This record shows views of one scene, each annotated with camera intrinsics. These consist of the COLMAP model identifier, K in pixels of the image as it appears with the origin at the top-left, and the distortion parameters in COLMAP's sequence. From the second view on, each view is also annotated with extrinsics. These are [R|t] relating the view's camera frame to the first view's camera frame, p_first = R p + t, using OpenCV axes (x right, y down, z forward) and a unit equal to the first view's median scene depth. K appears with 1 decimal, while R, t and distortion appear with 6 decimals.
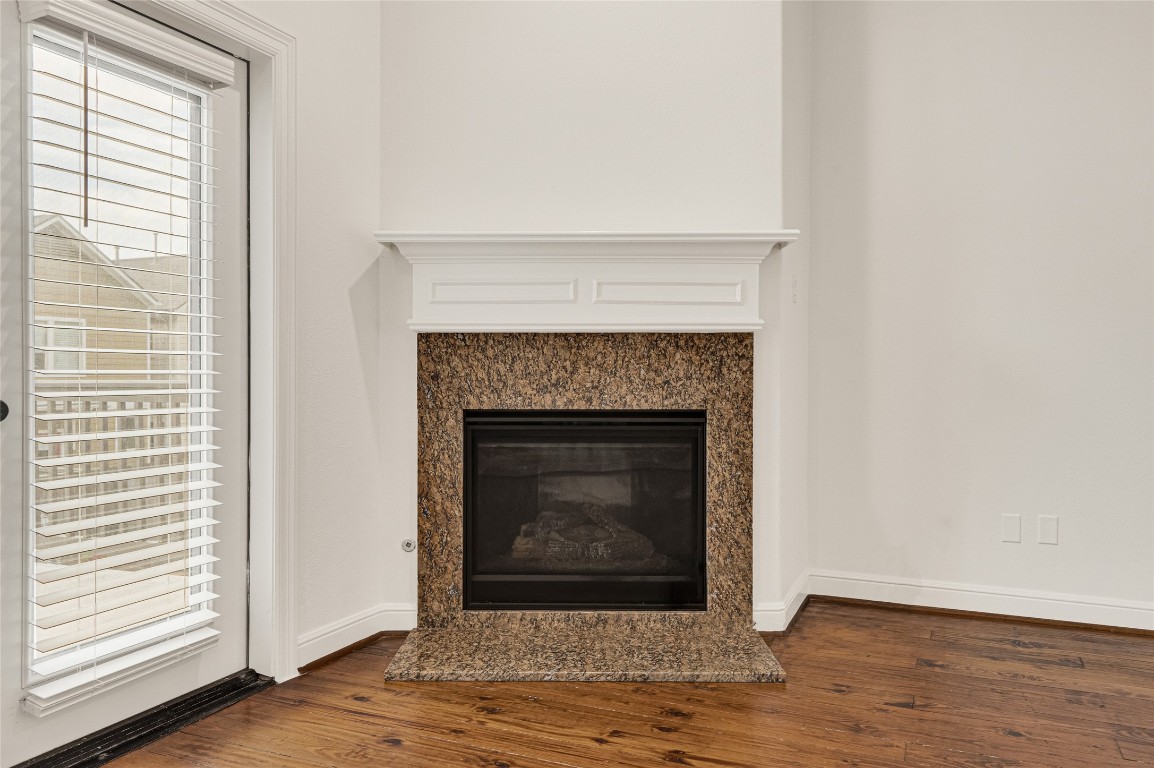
lens RADIAL K [[858.2, 0, 576.0], [0, 858.2, 376.6], [0, 0, 1]] dist [0.000520, 0.000216]
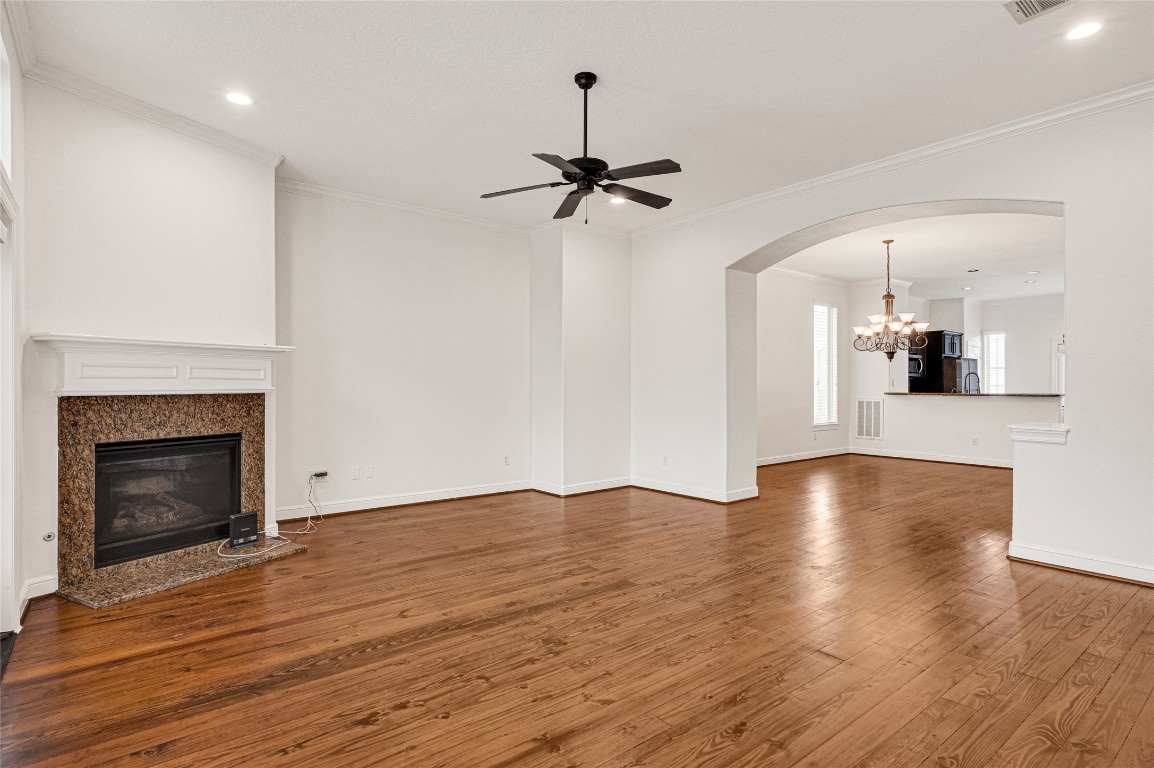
lens RADIAL K [[593.8, 0, 574.8], [0, 593.8, 386.9], [0, 0, 1]] dist [0.001706, 0.000102]
pose [[0.468772, -0.006311, 0.883297, -0.693609], [0.009625, 0.999952, 0.002037, -0.061175], [-0.883267, 0.007547, 0.468810, -0.313249]]
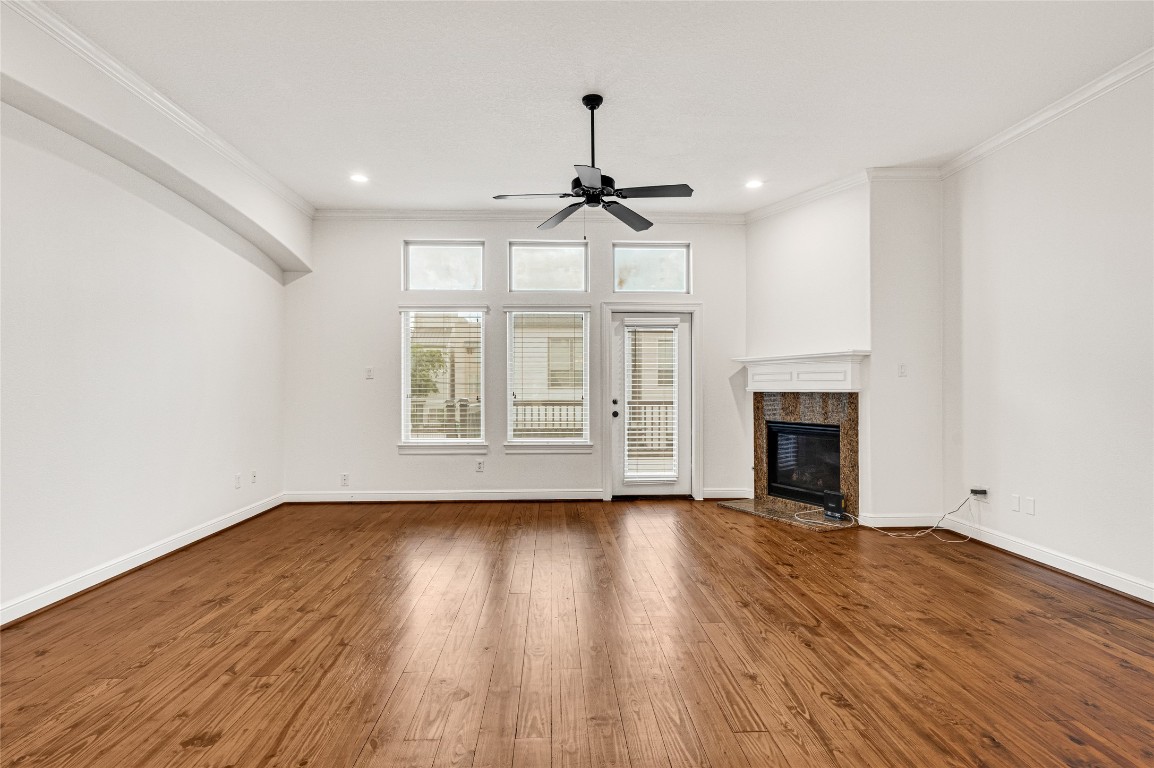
lens RADIAL K [[610.1, 0, 577.1], [0, 610.1, 374.7], [0, 0, 1]] dist [0.005695, -0.000211]
pose [[0.441701, -0.022074, -0.896891, 1.337251], [-0.005502, 0.999612, -0.027312, -0.049696], [0.897145, 0.016999, 0.441408, -0.385884]]
